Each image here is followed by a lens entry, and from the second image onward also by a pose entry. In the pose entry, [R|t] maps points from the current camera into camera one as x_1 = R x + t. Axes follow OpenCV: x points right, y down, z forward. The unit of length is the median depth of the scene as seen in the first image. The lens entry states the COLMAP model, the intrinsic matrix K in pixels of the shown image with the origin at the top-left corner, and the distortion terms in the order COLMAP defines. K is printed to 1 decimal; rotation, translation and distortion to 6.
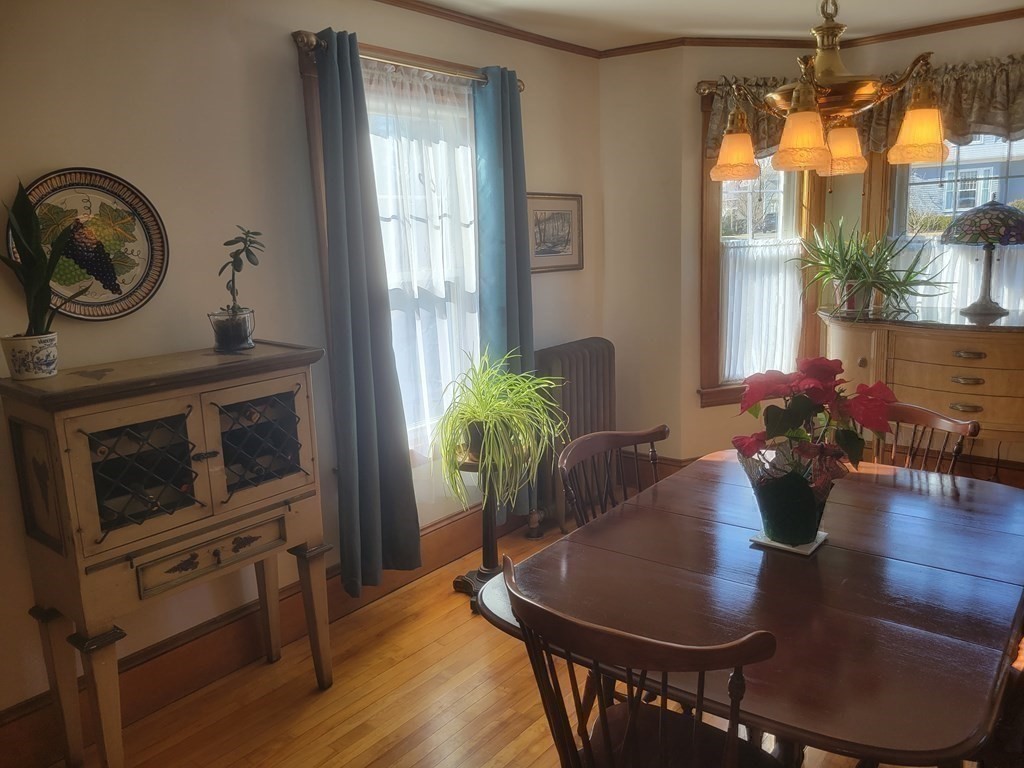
lens RADIAL K [[764.4, 0, 526.5], [0, 764.4, 380.8], [0, 0, 1]] dist [0.054052, -0.037057]
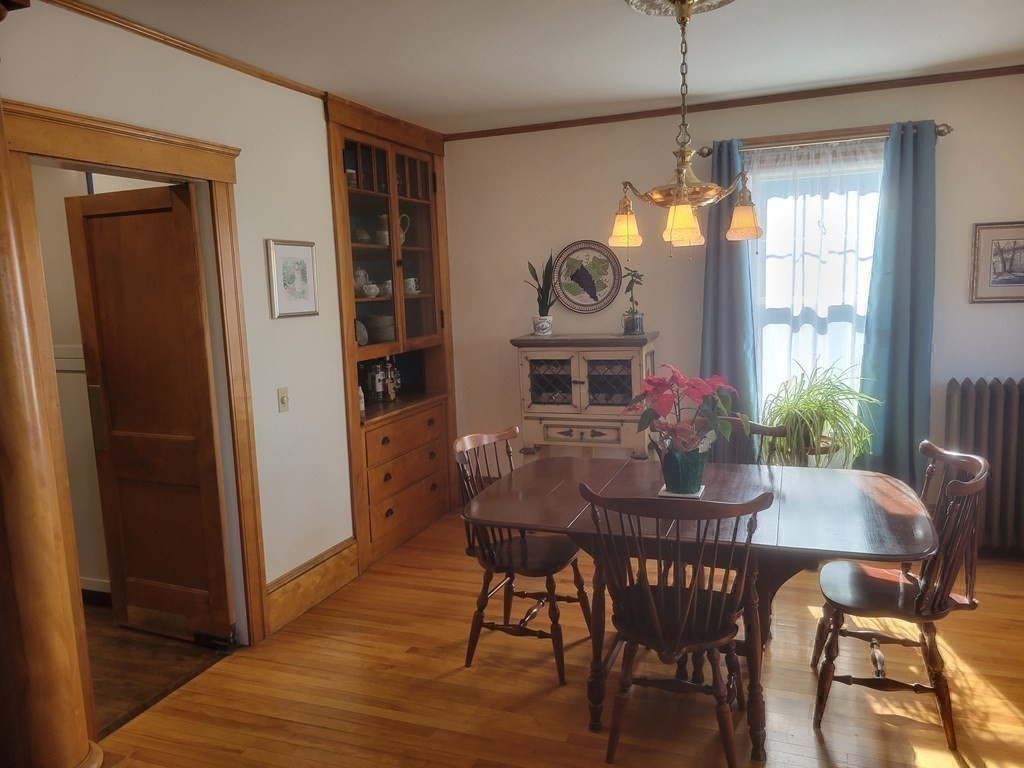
lens RADIAL K [[764.4, 0, 519.0], [0, 764.4, 379.3], [0, 0, 1]] dist [0.054052, -0.037057]
pose [[0.312951, 0.149329, -0.937957, 0.993810], [-0.156131, 0.982216, 0.104282, -0.067213], [0.936849, 0.113808, 0.330700, 0.136309]]
